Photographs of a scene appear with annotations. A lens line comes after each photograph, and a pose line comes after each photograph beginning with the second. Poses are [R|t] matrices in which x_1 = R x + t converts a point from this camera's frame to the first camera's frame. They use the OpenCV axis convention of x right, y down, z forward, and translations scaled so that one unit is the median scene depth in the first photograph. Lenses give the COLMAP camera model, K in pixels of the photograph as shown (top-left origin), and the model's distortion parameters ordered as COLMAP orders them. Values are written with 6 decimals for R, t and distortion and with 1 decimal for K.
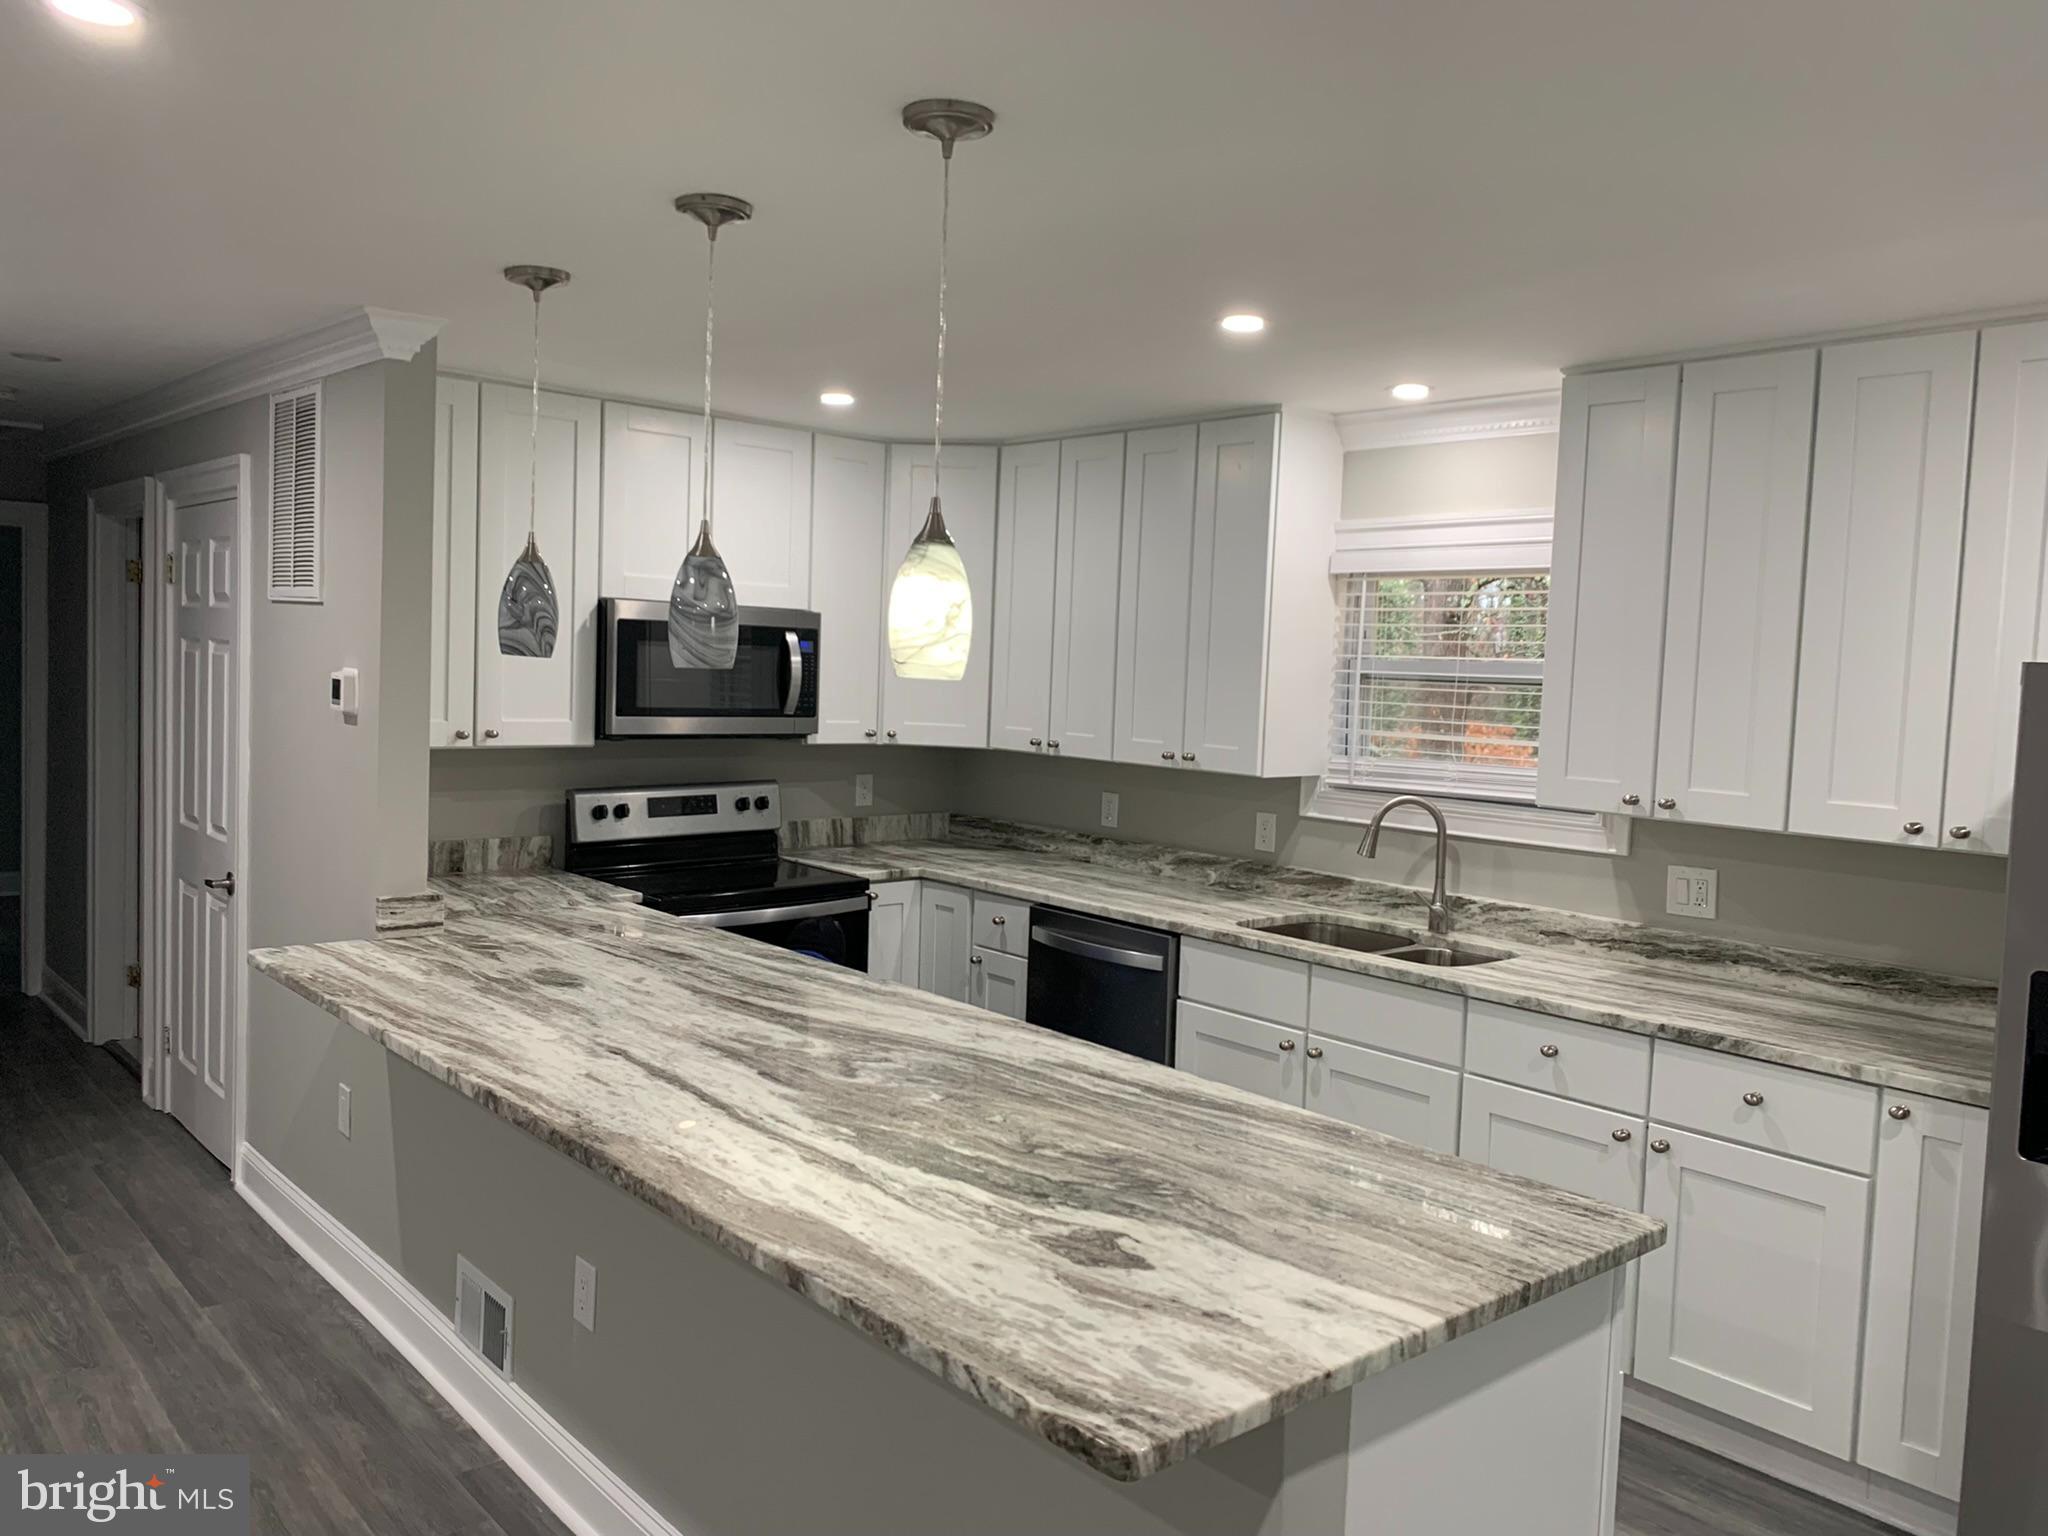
lens RADIAL K [[1569.3, 0, 1030.4], [0, 1569.3, 736.8], [0, 0, 1]] dist [0.051967, -0.067095]
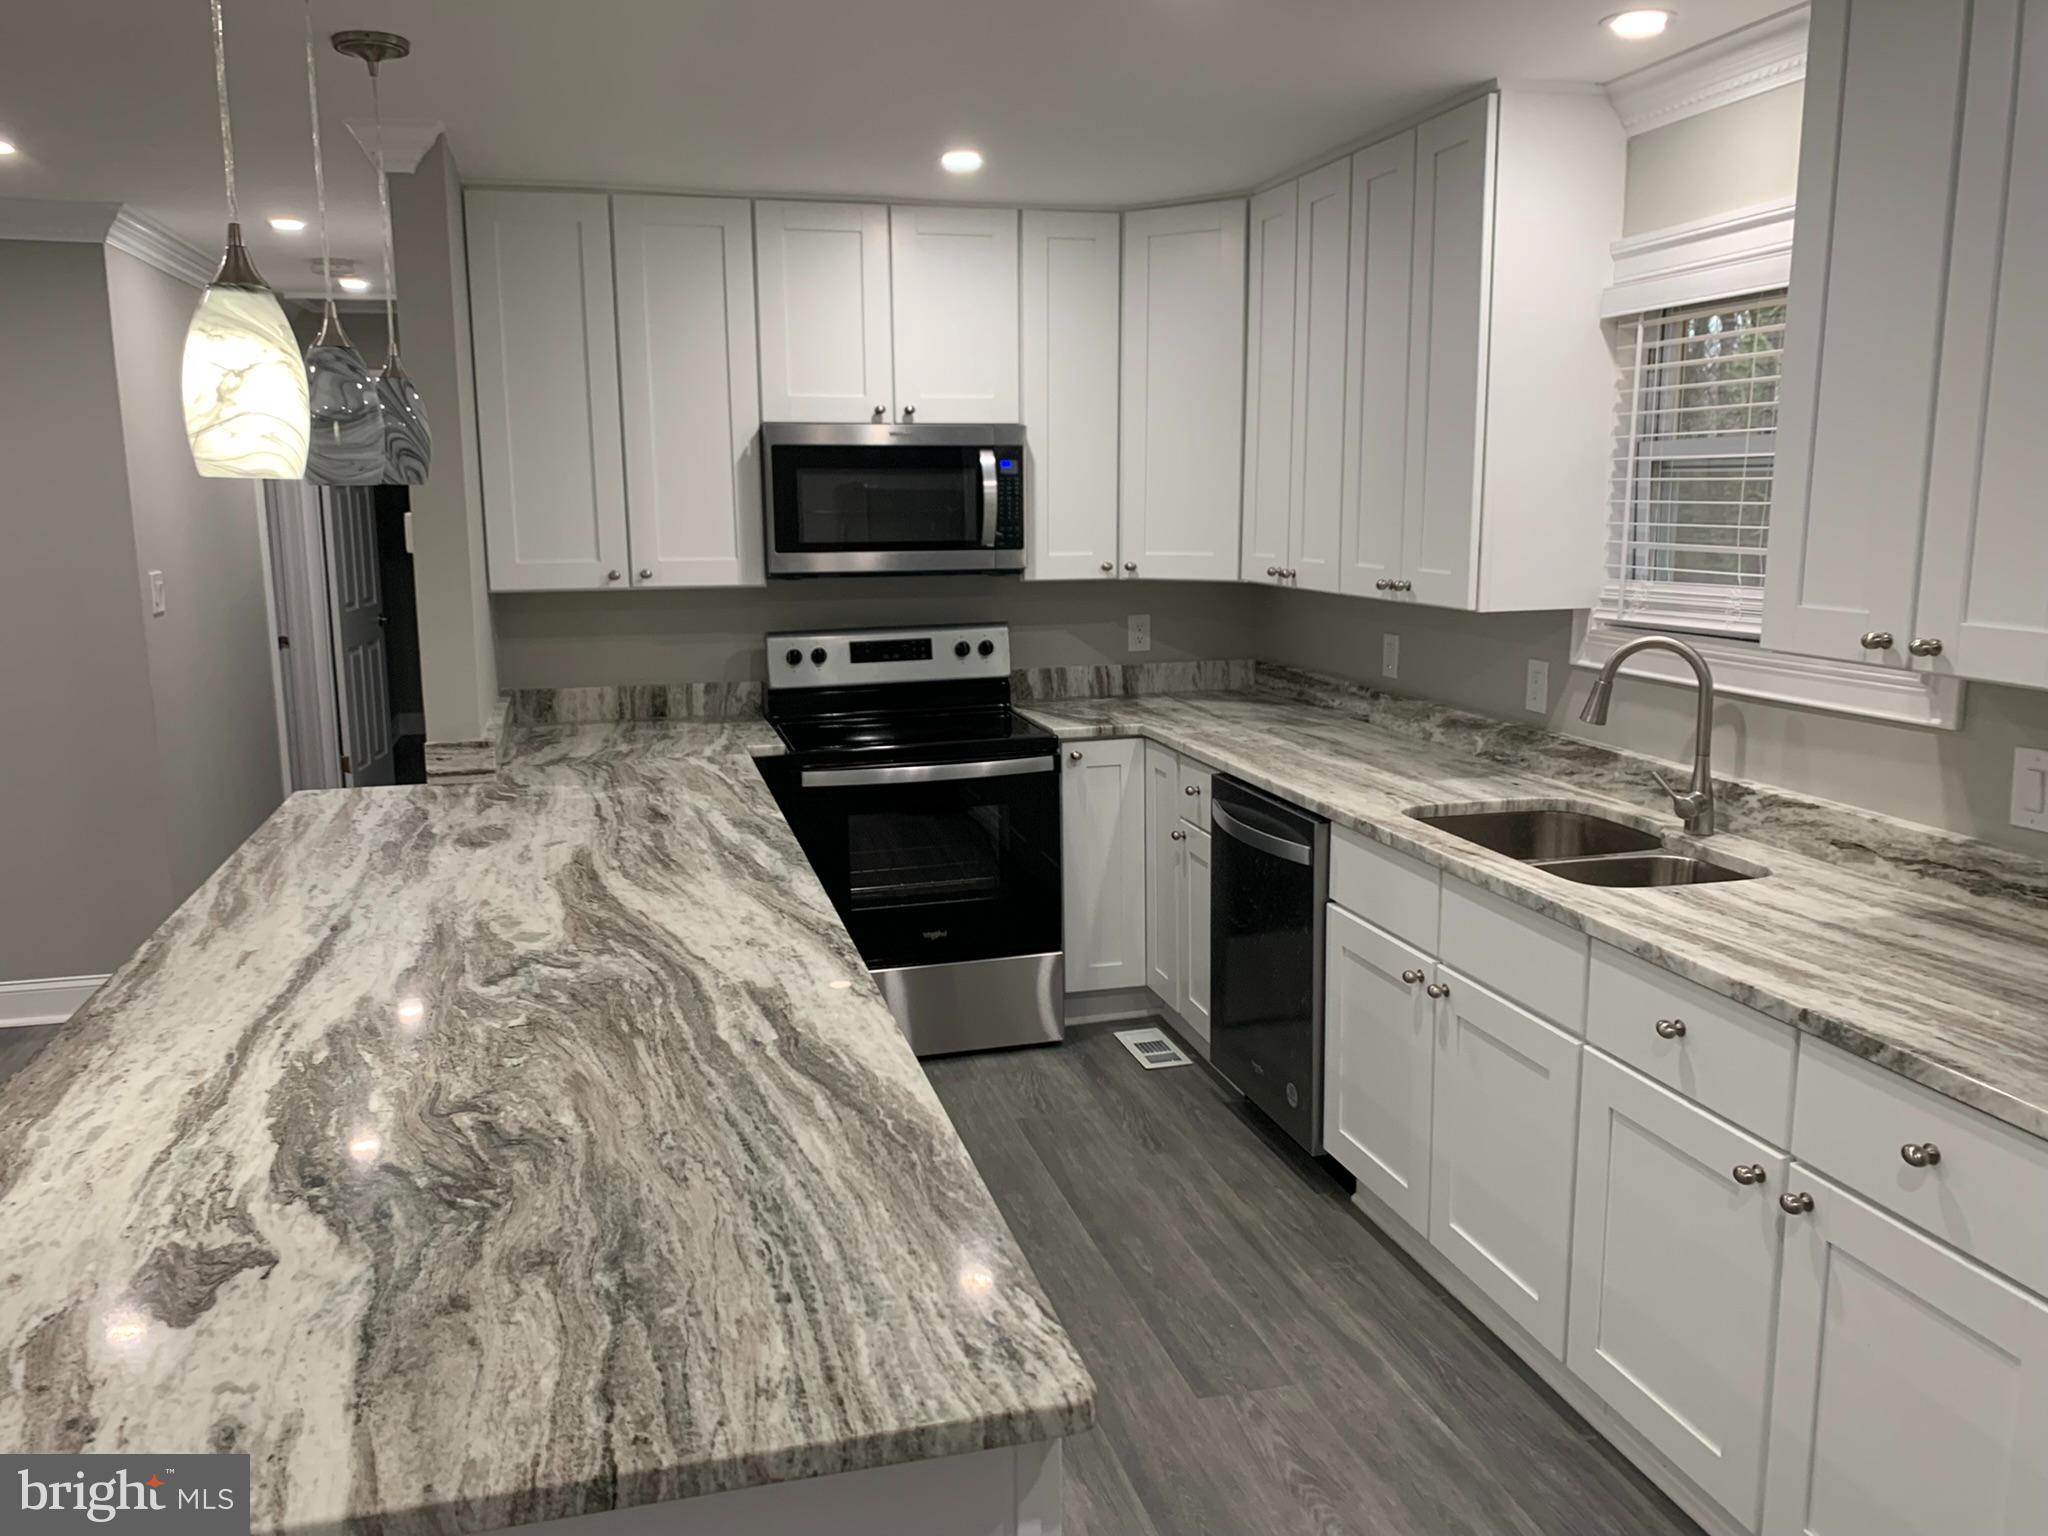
lens RADIAL K [[1588.2, 0, 1022.7], [0, 1588.2, 747.5], [0, 0, 1]] dist [0.004930, -0.001034]
pose [[0.891181, 0.027637, -0.452805, 0.351132], [0.019773, 0.994828, 0.099636, 0.012726], [0.453216, -0.097746, 0.886025, 0.286828]]
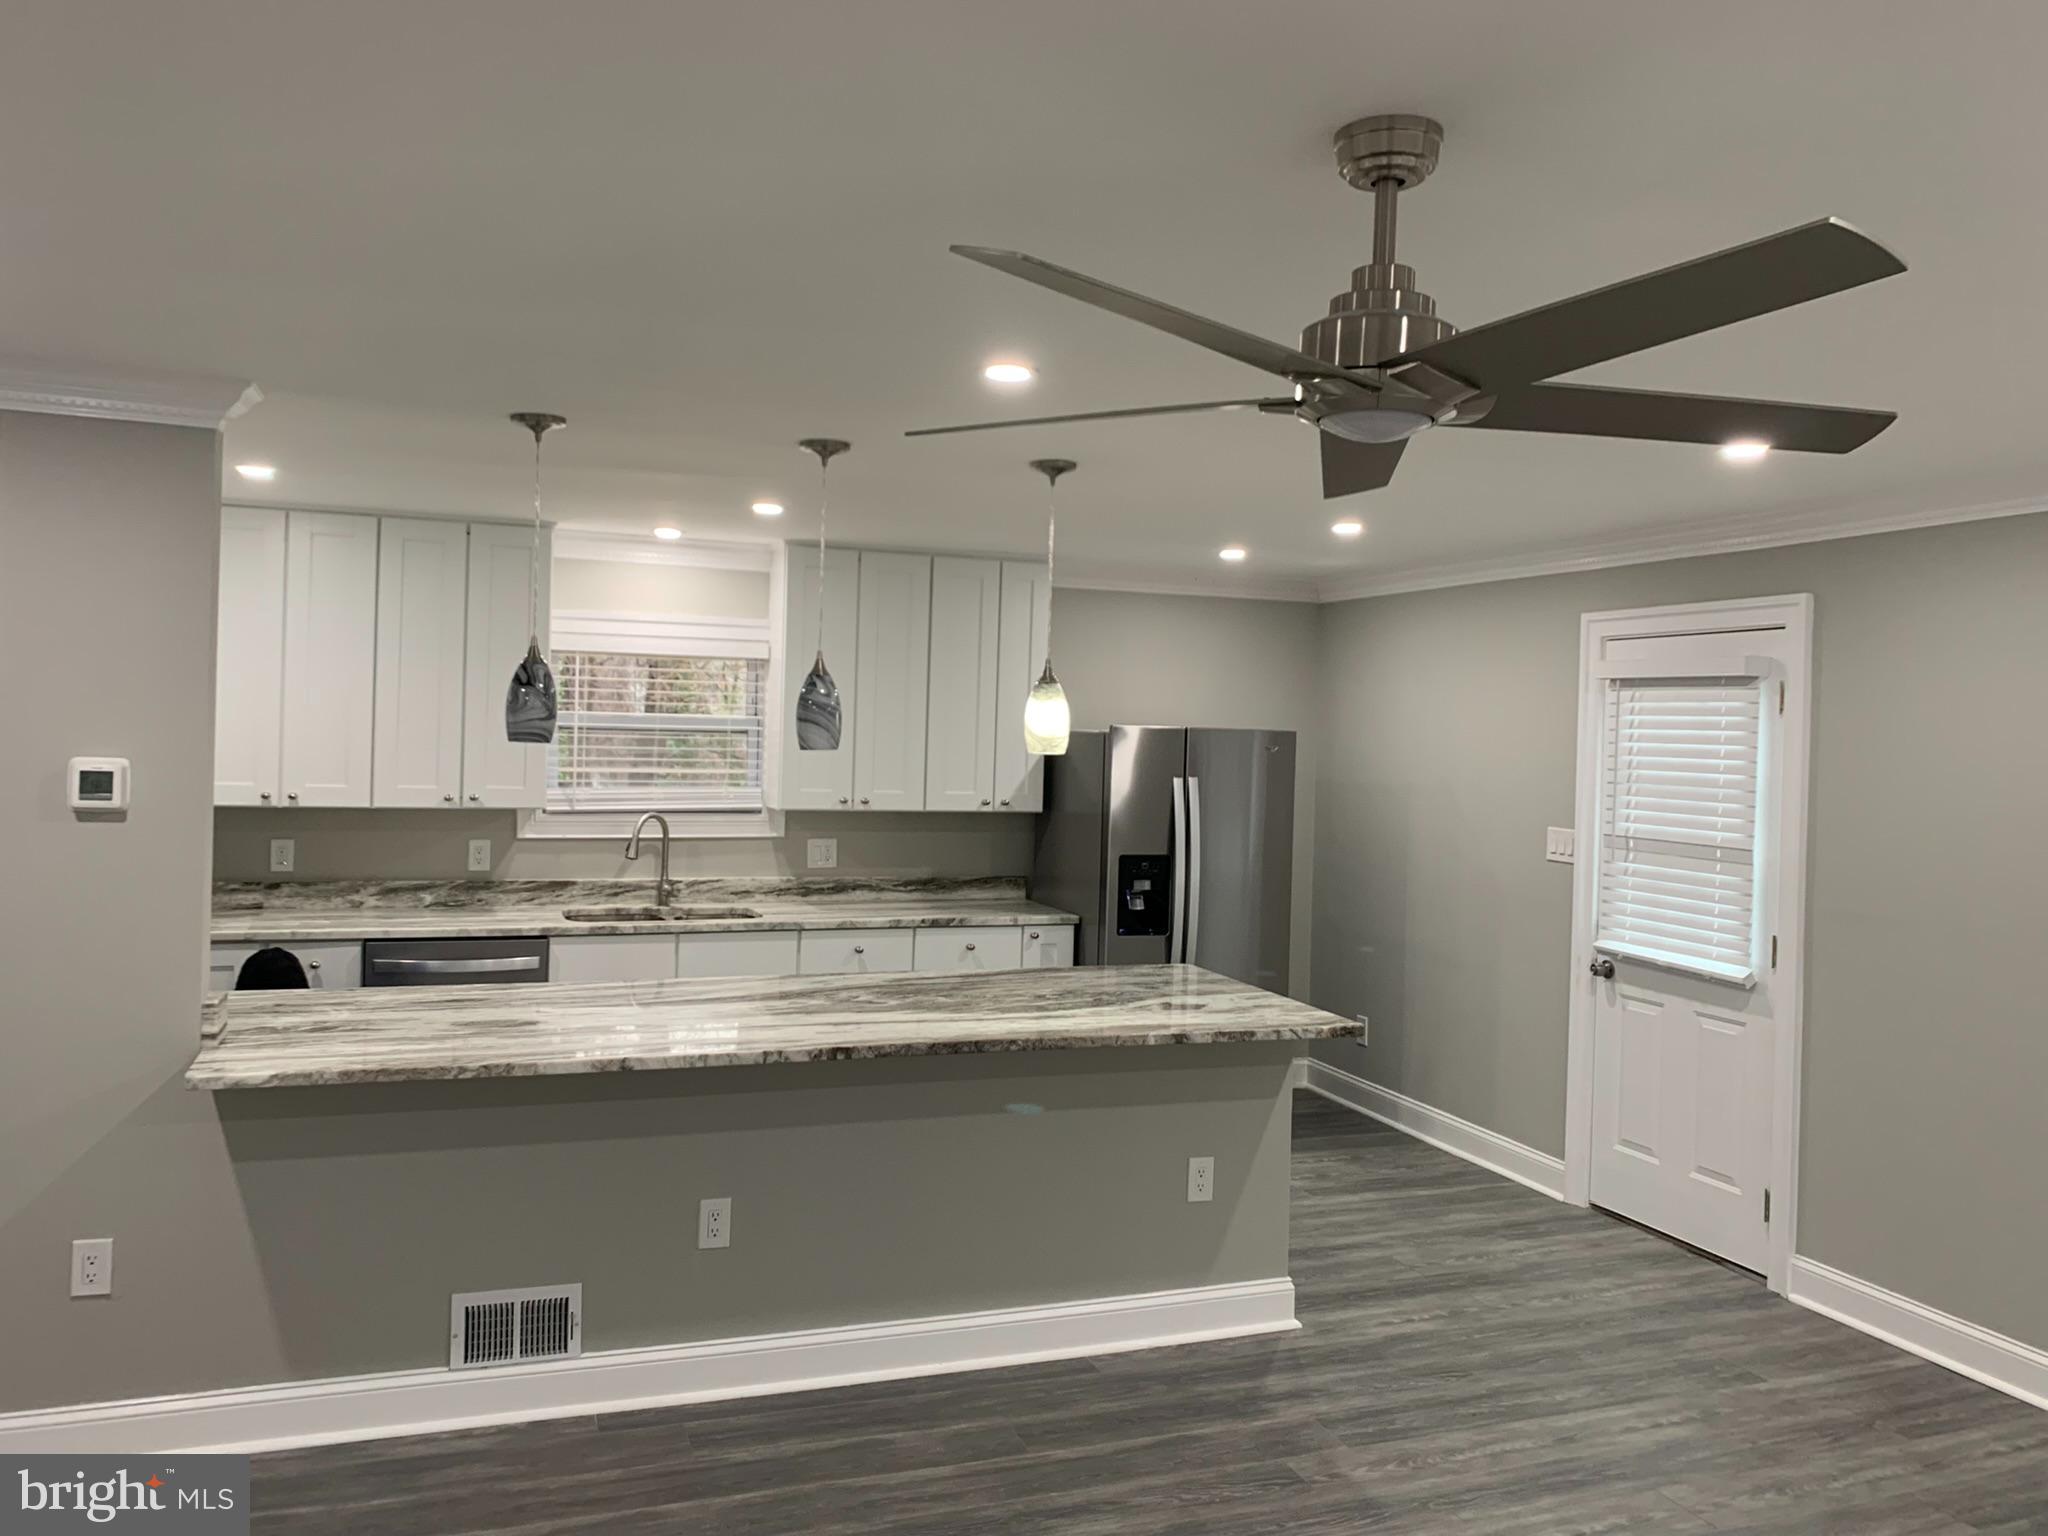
lens RADIAL K [[1569.3, 0, 1030.4], [0, 1569.3, 736.8], [0, 0, 1]] dist [0.051967, -0.067095]
pose [[0.336329, -0.036397, 0.941041, -1.107052], [0.030679, 0.999146, 0.027680, -0.067755], [-0.941245, 0.019560, 0.337159, 0.226185]]
